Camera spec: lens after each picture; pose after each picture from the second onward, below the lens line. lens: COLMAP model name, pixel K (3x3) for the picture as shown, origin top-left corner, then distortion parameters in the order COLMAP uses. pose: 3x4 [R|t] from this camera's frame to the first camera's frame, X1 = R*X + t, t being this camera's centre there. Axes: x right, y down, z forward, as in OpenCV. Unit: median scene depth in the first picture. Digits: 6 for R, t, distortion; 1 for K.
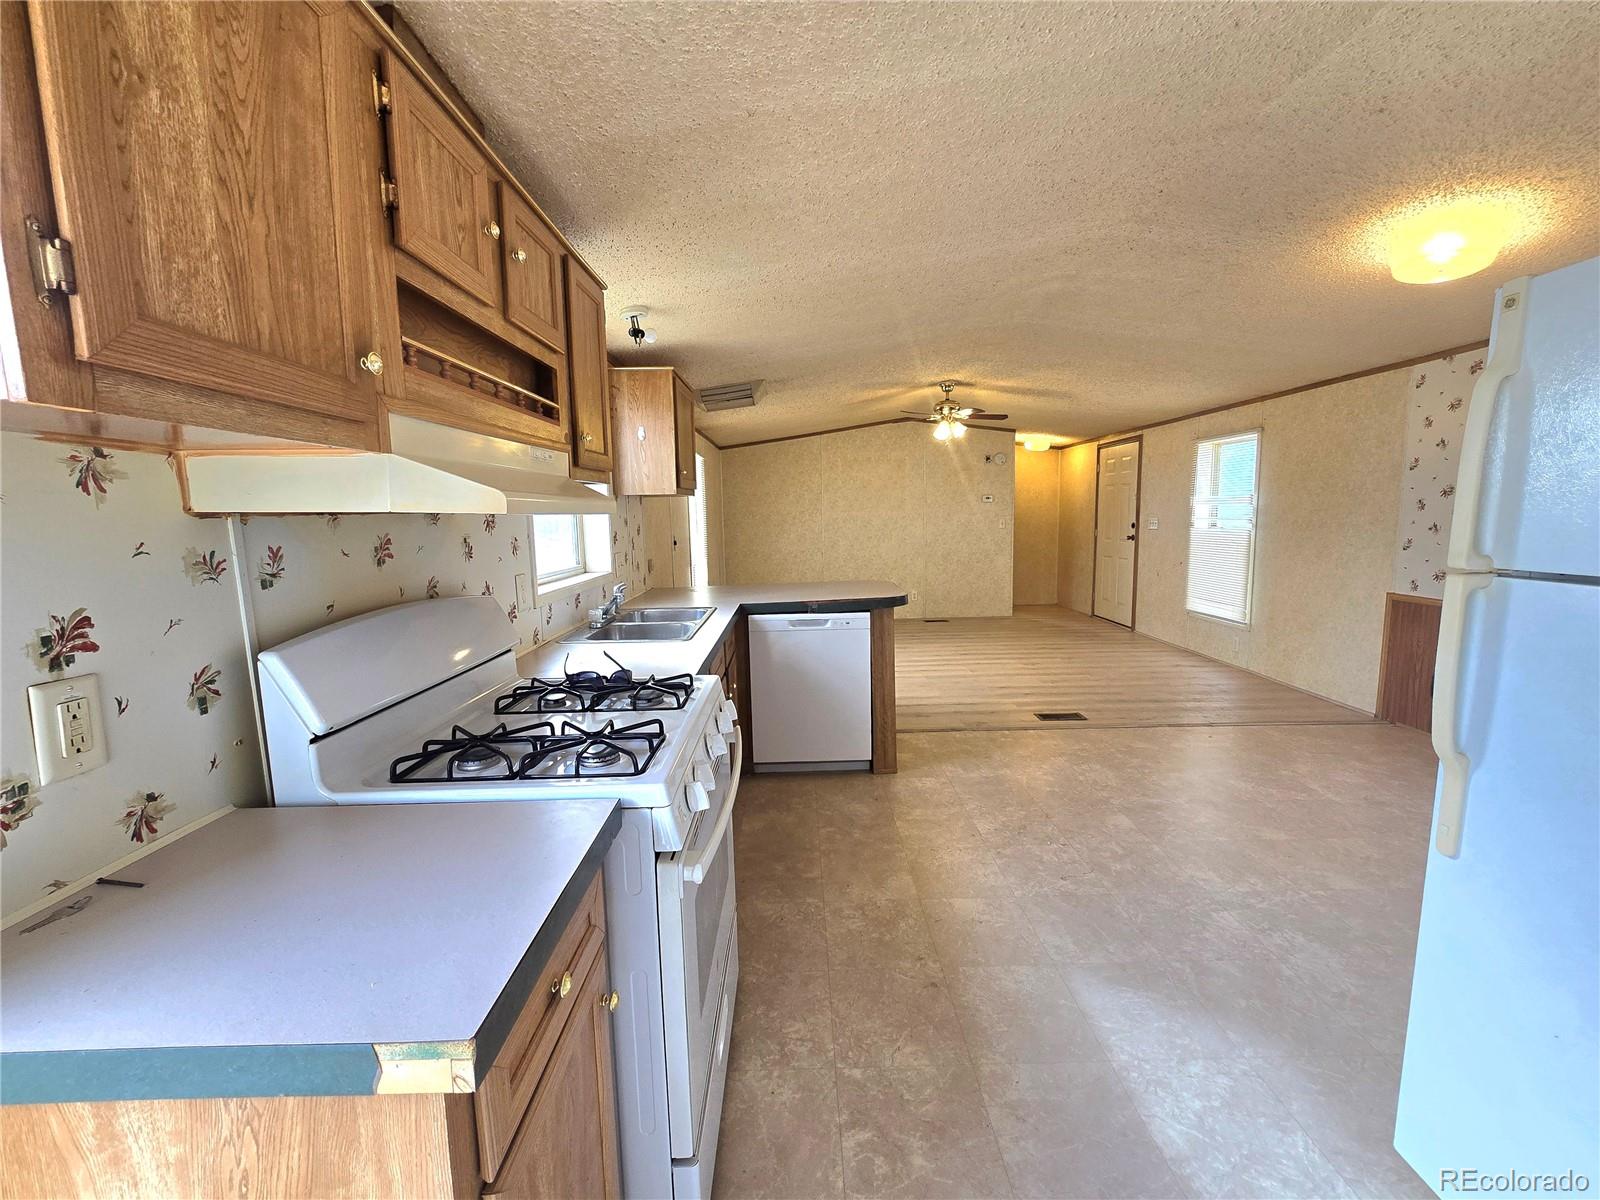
lens RADIAL K [[653.4, 0, 796.6], [0, 653.4, 593.3], [0, 0, 1]] dist [-0.003870, 0.001517]
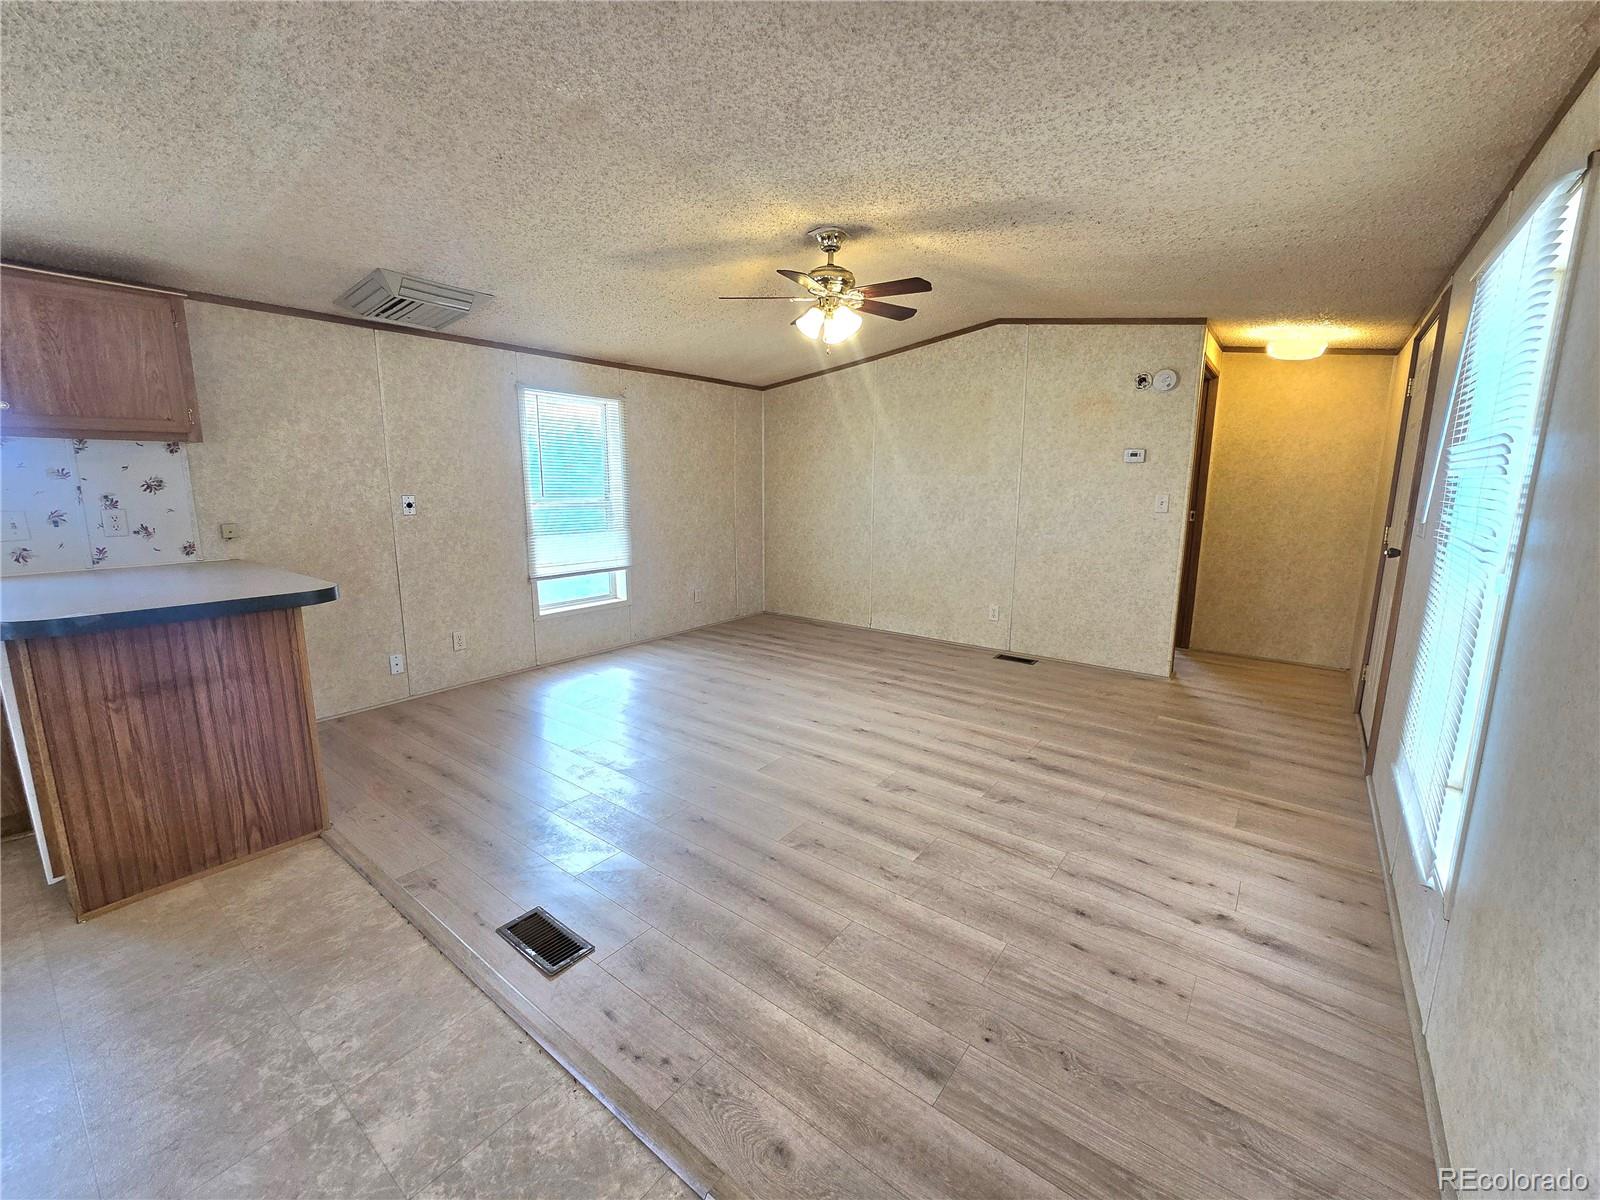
lens RADIAL K [[653.4, 0, 796.6], [0, 653.4, 591.9], [0, 0, 1]] dist [-0.003870, 0.001517]
pose [[0.790348, 0.131146, -0.598457, 0.649029], [-0.097098, 0.991288, 0.089000, -0.085724], [0.604915, -0.012232, 0.796196, 0.629368]]
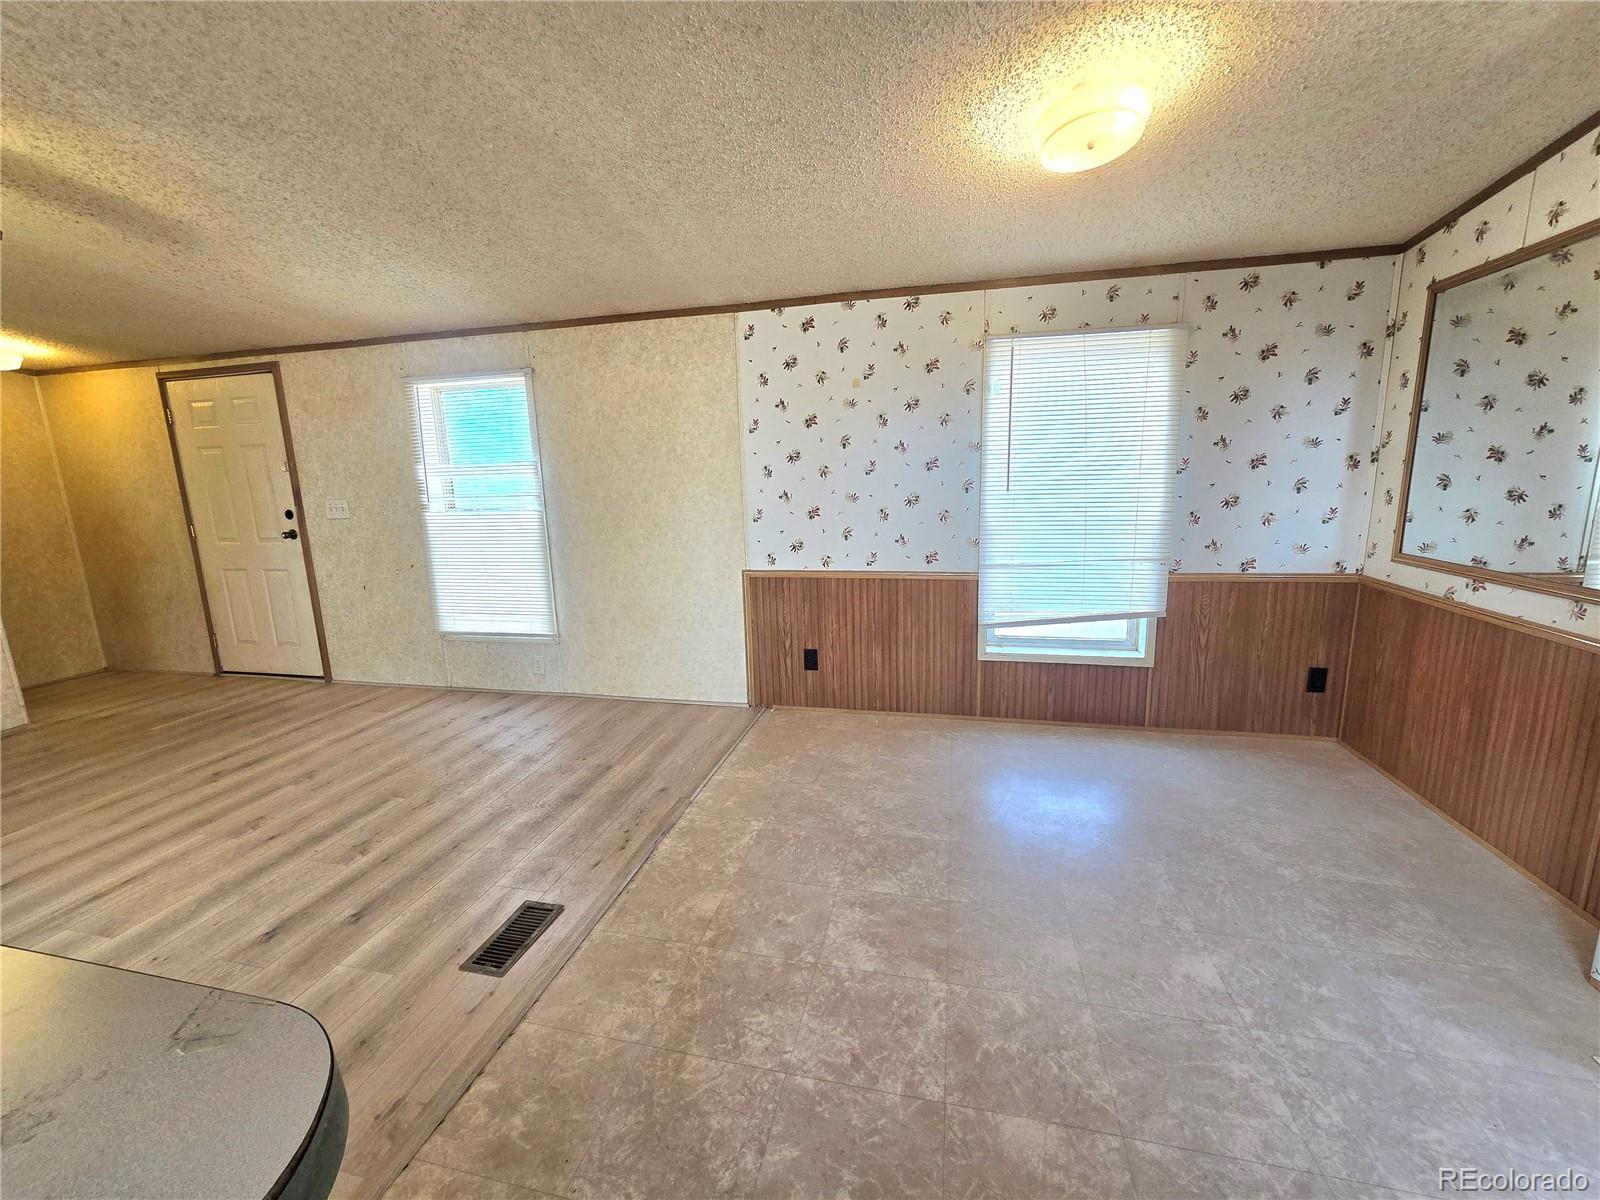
lens RADIAL K [[653.4, 0, 797.2], [0, 653.4, 591.4], [0, 0, 1]] dist [-0.003870, 0.001517]
pose [[0.232433, -0.164053, 0.958677, 0.044736], [0.144317, 0.980578, 0.132811, -0.064972], [-0.961846, 0.107484, 0.251595, 0.561891]]
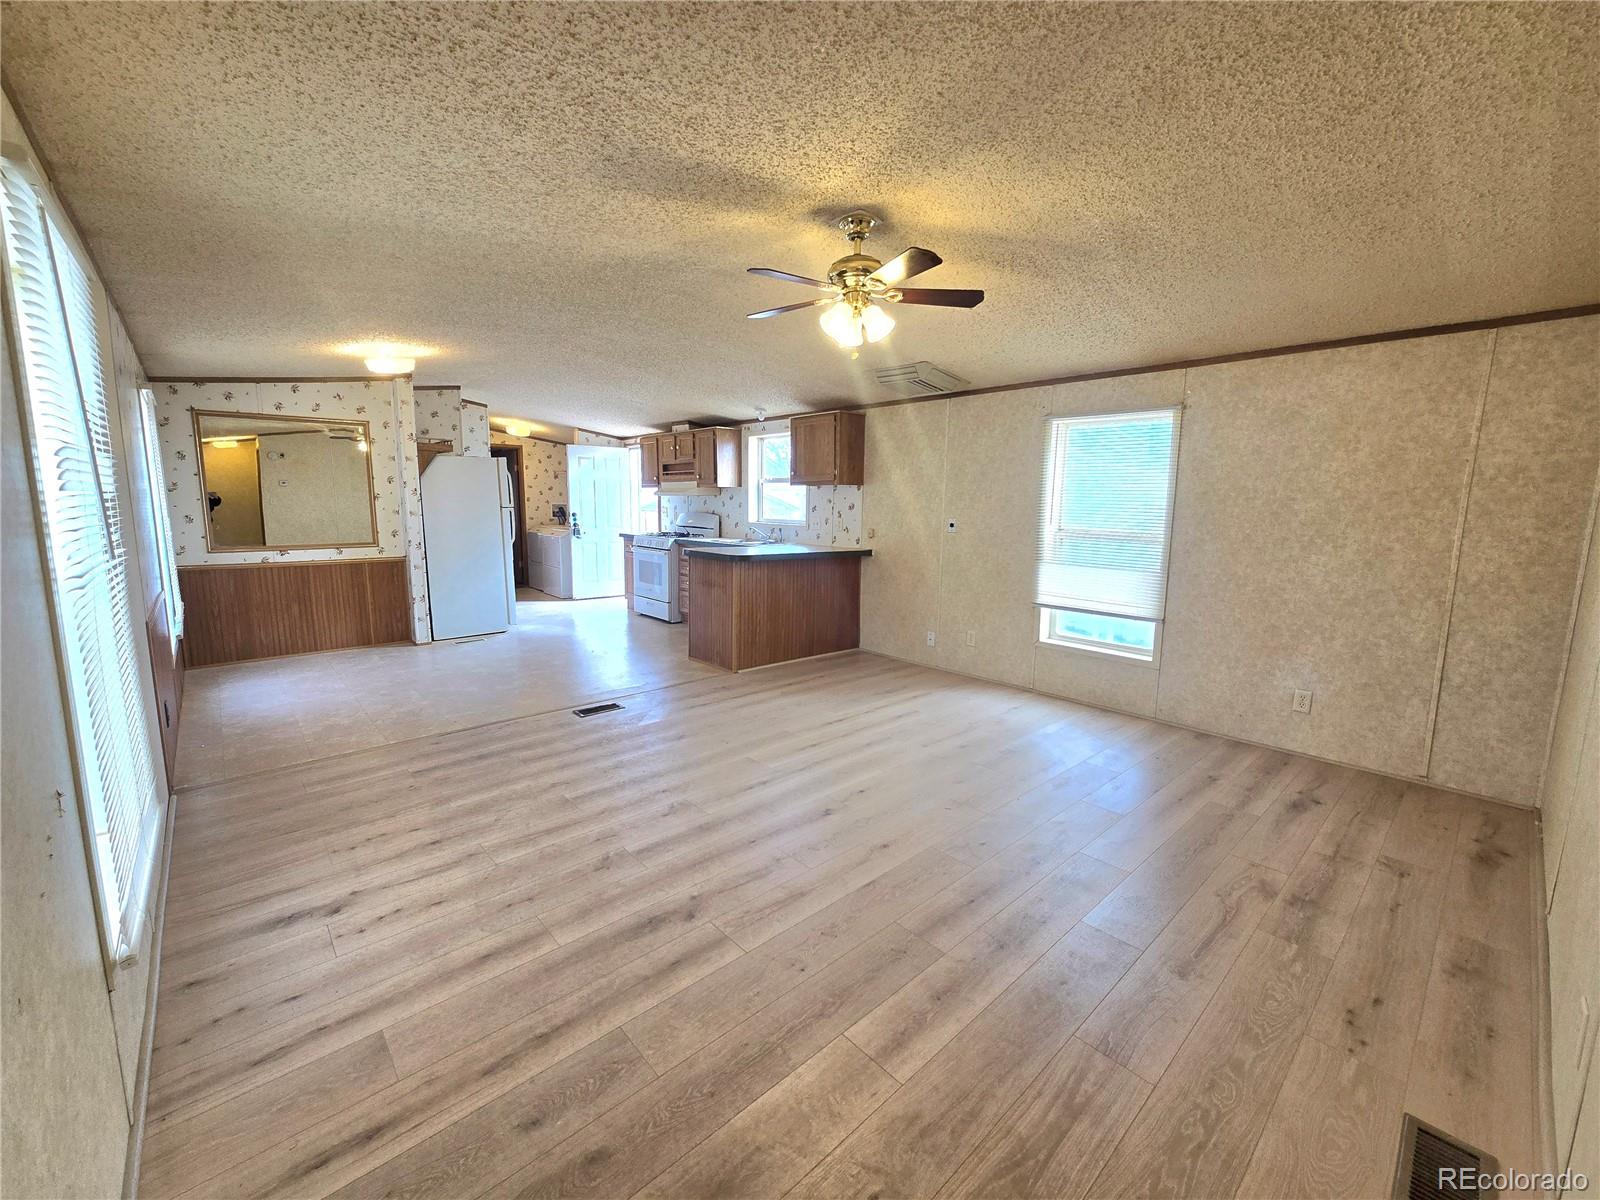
lens RADIAL K [[653.4, 0, 800.5], [0, 653.4, 589.6], [0, 0, 1]] dist [-0.003870, 0.001517]
pose [[-0.741074, 0.105836, -0.663030, 0.676925], [-0.076987, 0.967591, 0.240501, -0.203223], [0.666995, 0.229273, -0.708908, 1.549978]]
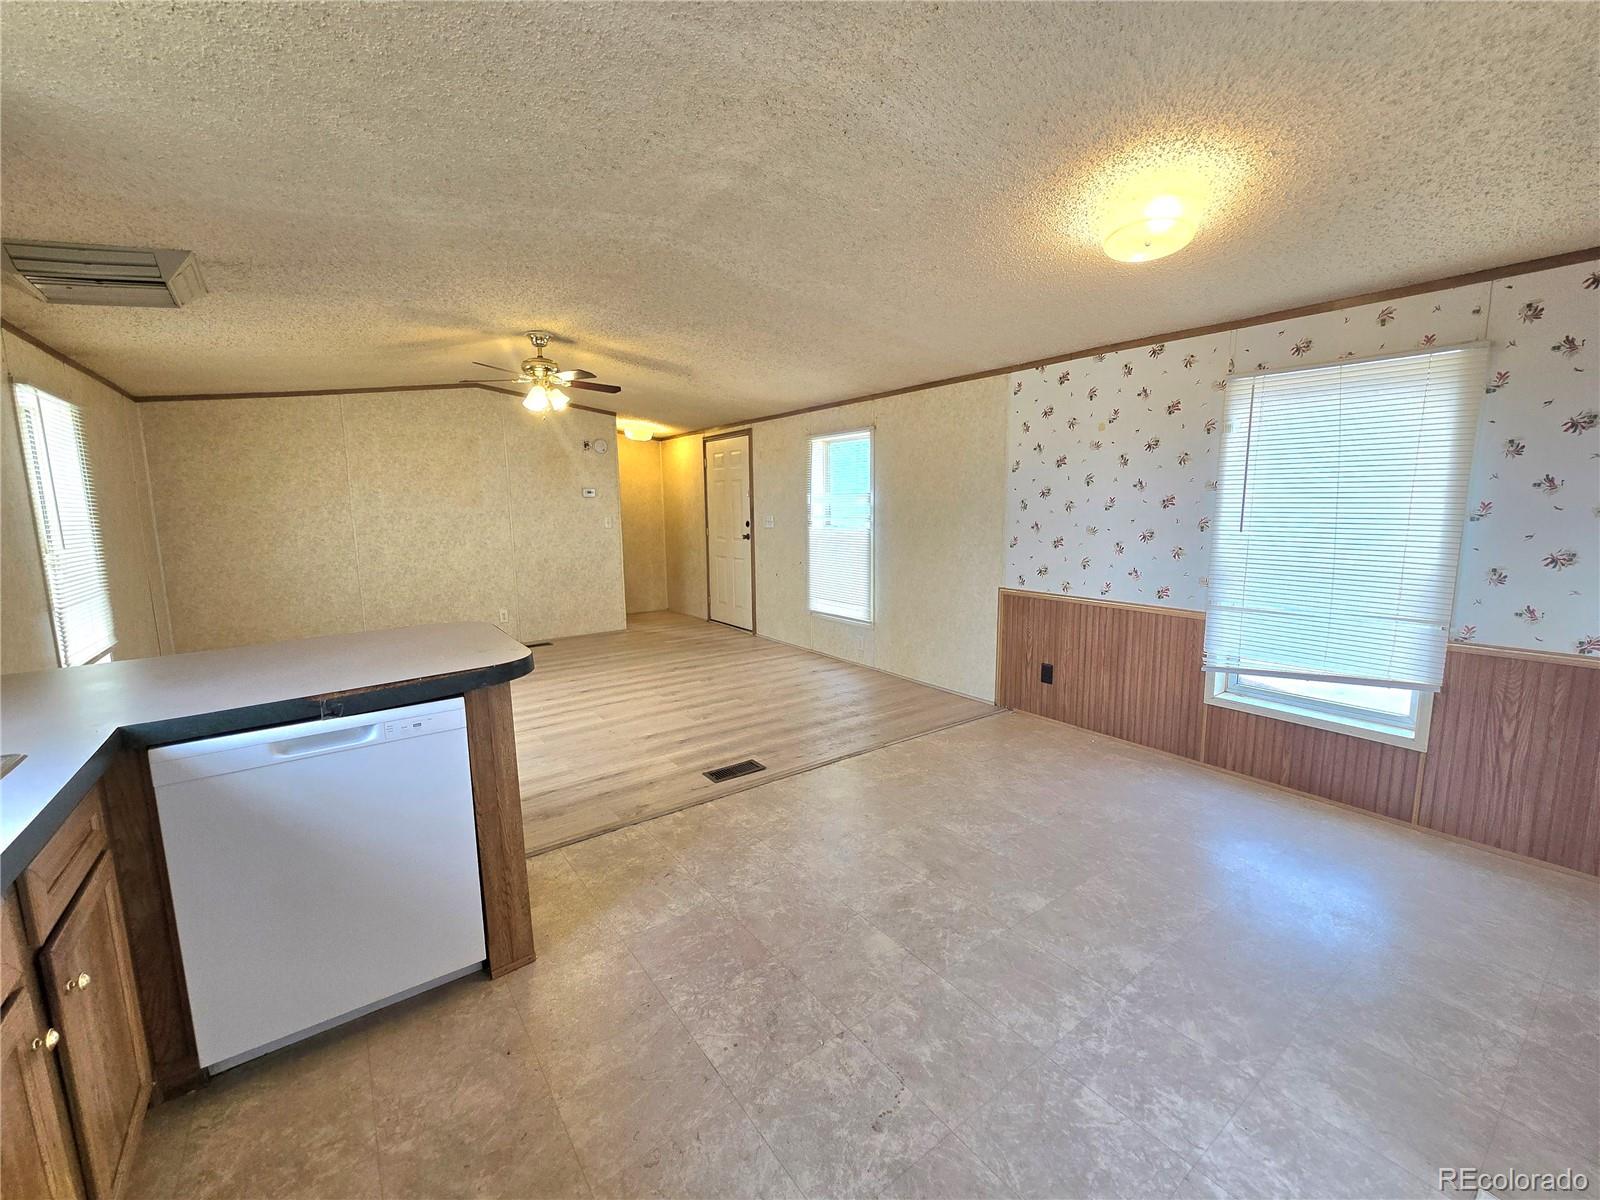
lens RADIAL K [[653.4, 0, 798.2], [0, 653.4, 592.9], [0, 0, 1]] dist [-0.003870, 0.001517]
pose [[0.808604, -0.068616, 0.584338, 0.018189], [0.066141, 0.997482, 0.025604, -0.032854], [-0.584623, 0.017946, 0.811106, 0.263849]]
